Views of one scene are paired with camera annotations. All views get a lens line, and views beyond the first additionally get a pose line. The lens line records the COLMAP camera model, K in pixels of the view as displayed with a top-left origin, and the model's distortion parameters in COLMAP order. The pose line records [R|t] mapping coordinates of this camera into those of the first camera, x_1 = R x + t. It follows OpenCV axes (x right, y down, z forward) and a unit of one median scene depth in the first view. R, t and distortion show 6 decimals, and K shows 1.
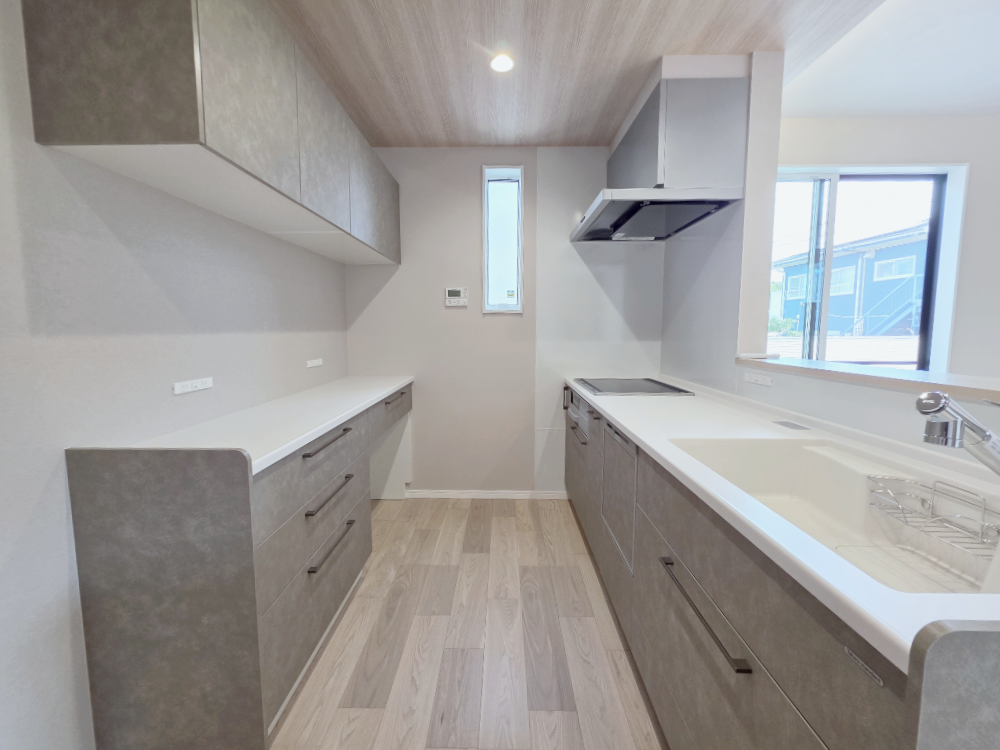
lens RADIAL K [[415.2, 0, 494.3], [0, 415.2, 367.9], [0, 0, 1]] dist [-0.002534, -0.000428]
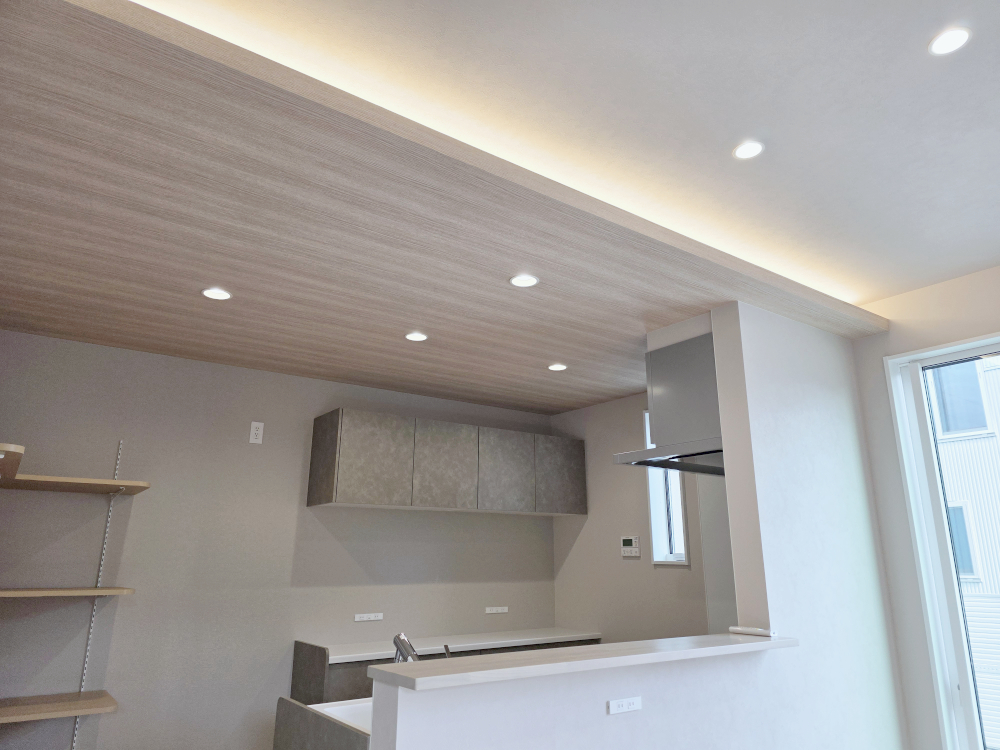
lens RADIAL K [[671.5, 0, 500.0], [0, 671.5, 375.0], [0, 0, 1]] dist [0.068341, -0.070063]
pose [[0.605386, -0.207623, -0.768375, 1.307312], [-0.077664, 0.945362, -0.316636, -0.039029], [0.792134, 0.251362, 0.556184, -0.248659]]
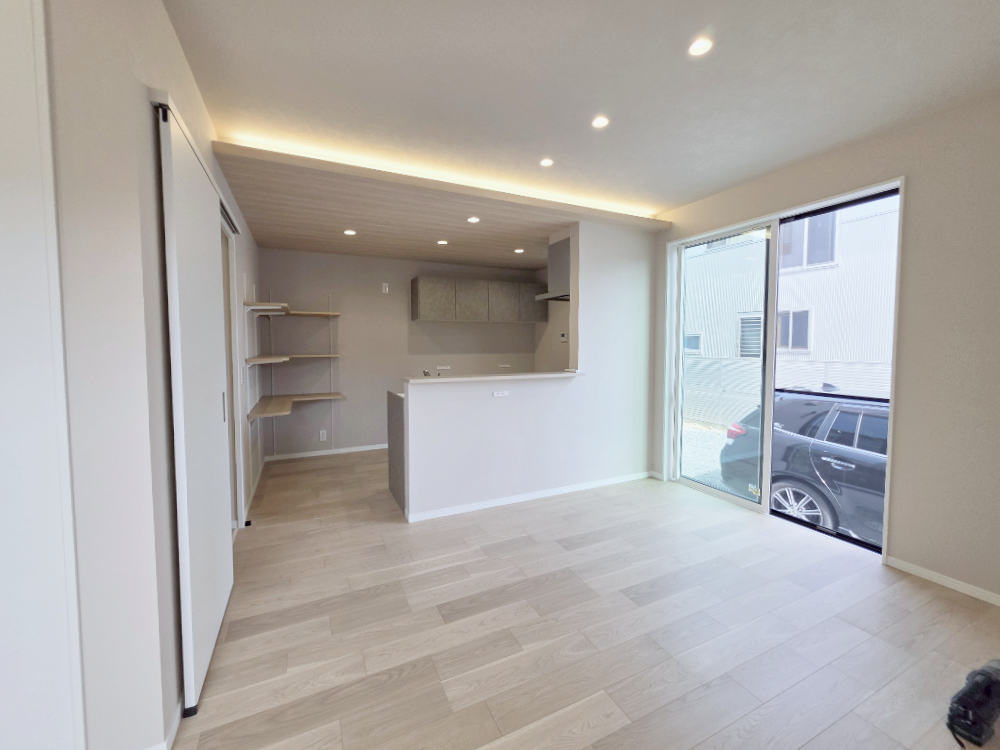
lens RADIAL K [[415.2, 0, 494.3], [0, 415.2, 367.9], [0, 0, 1]] dist [-0.002534, -0.000428]
pose [[0.433739, 0.050265, -0.899635, 2.015882], [-0.082504, 0.996464, 0.015897, -0.039046], [0.897253, 0.067329, 0.436353, -0.179288]]
